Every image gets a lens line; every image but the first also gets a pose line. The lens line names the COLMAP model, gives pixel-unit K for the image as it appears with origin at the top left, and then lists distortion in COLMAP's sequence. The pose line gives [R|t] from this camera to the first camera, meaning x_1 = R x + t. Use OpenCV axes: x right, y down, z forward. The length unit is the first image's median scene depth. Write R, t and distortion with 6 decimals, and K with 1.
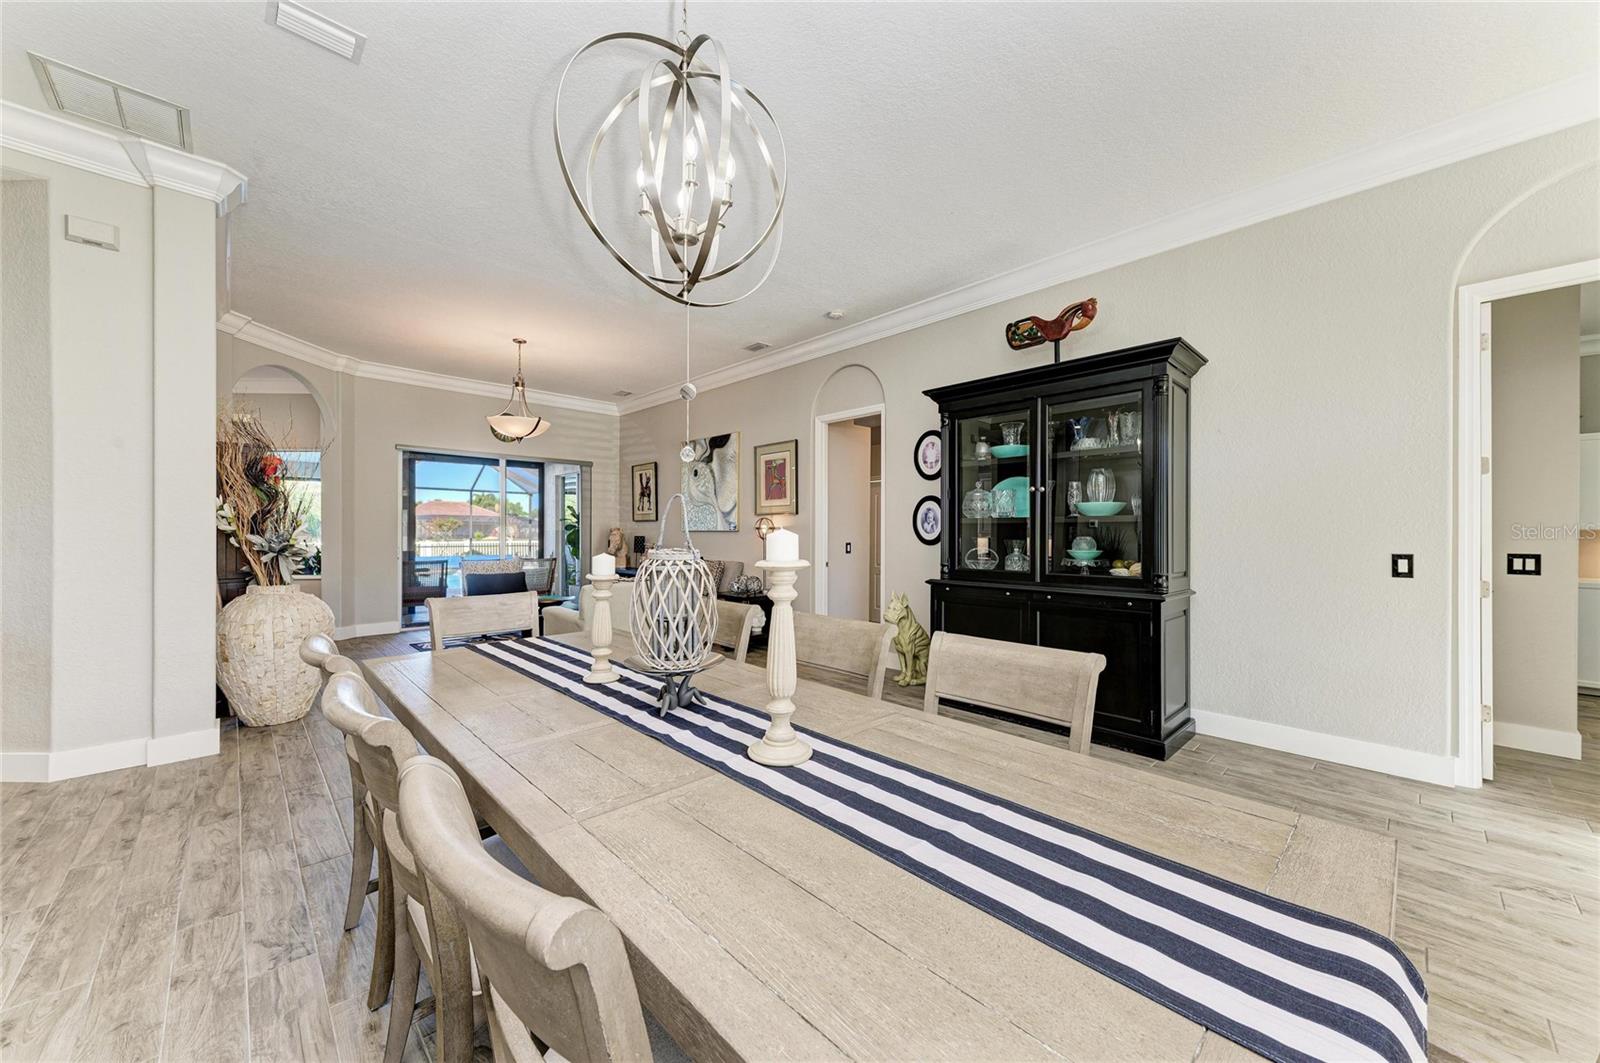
lens RADIAL K [[578.0, 0, 800.5], [0, 578.0, 535.4], [0, 0, 1]] dist [0.012698, -0.000398]
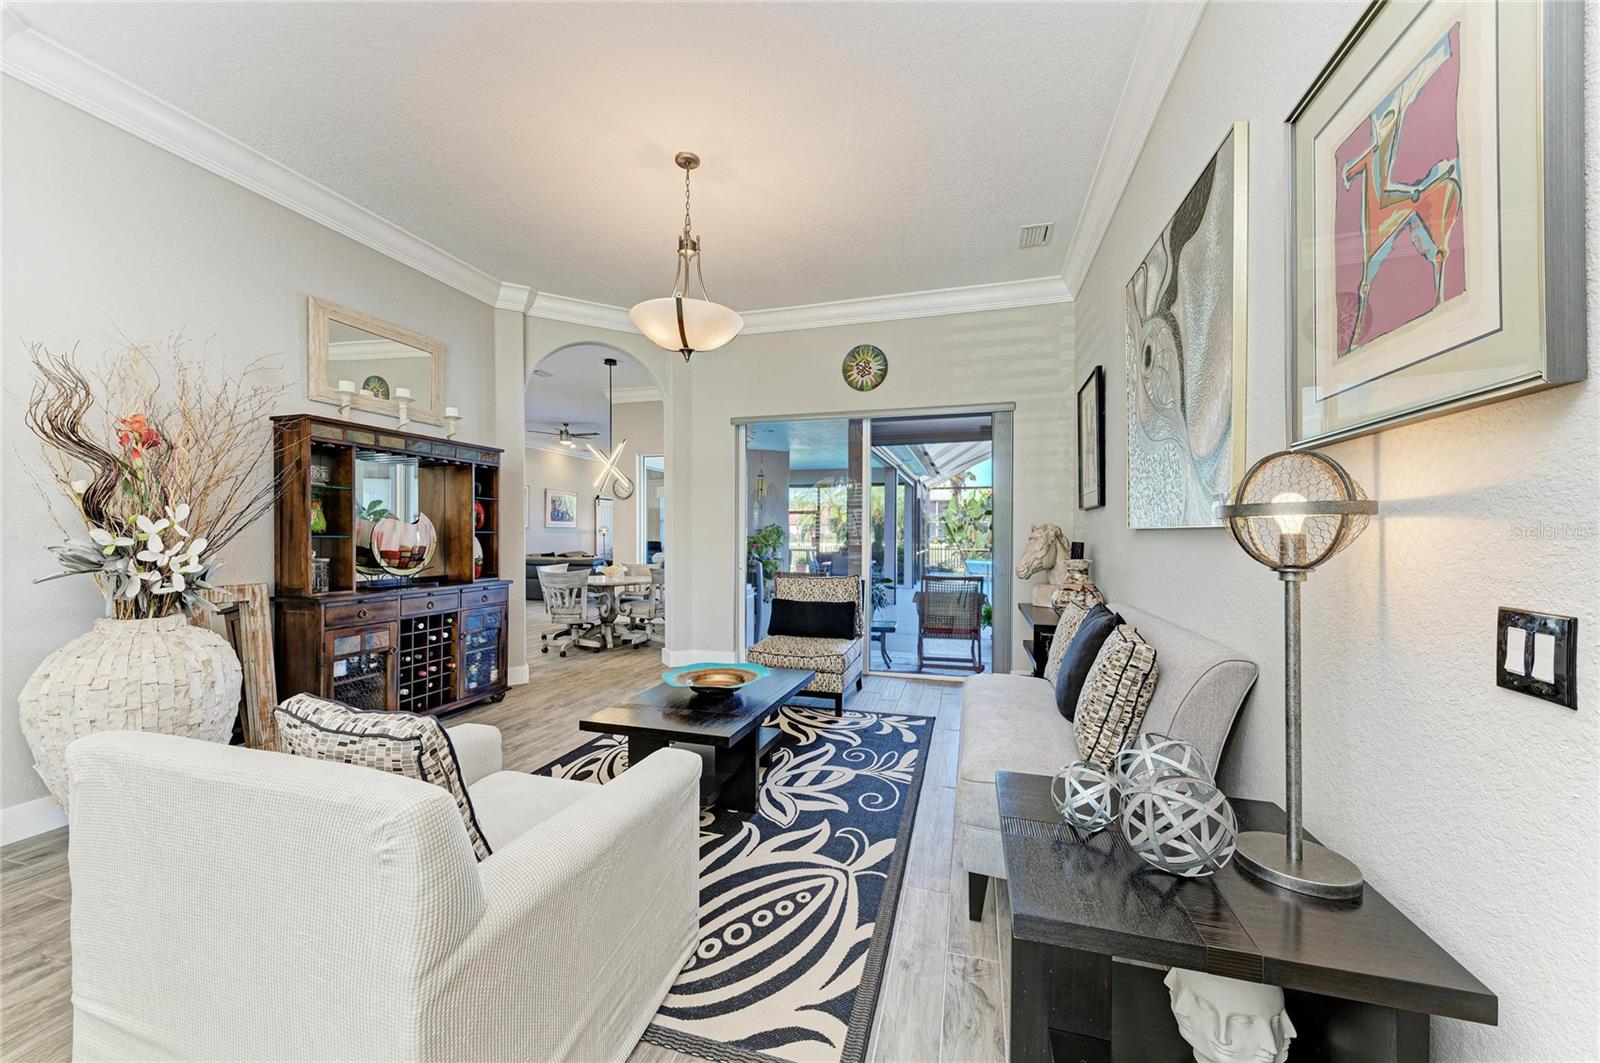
lens RADIAL K [[594.3, 0, 809.1], [0, 594.3, 537.8], [0, 0, 1]] dist [0.014943, 0.000077]
pose [[0.499850, 0.004378, -0.866101, 0.023097], [-0.006179, 0.999980, 0.001489, -0.003399], [0.866090, 0.004608, 0.499867, 0.743242]]
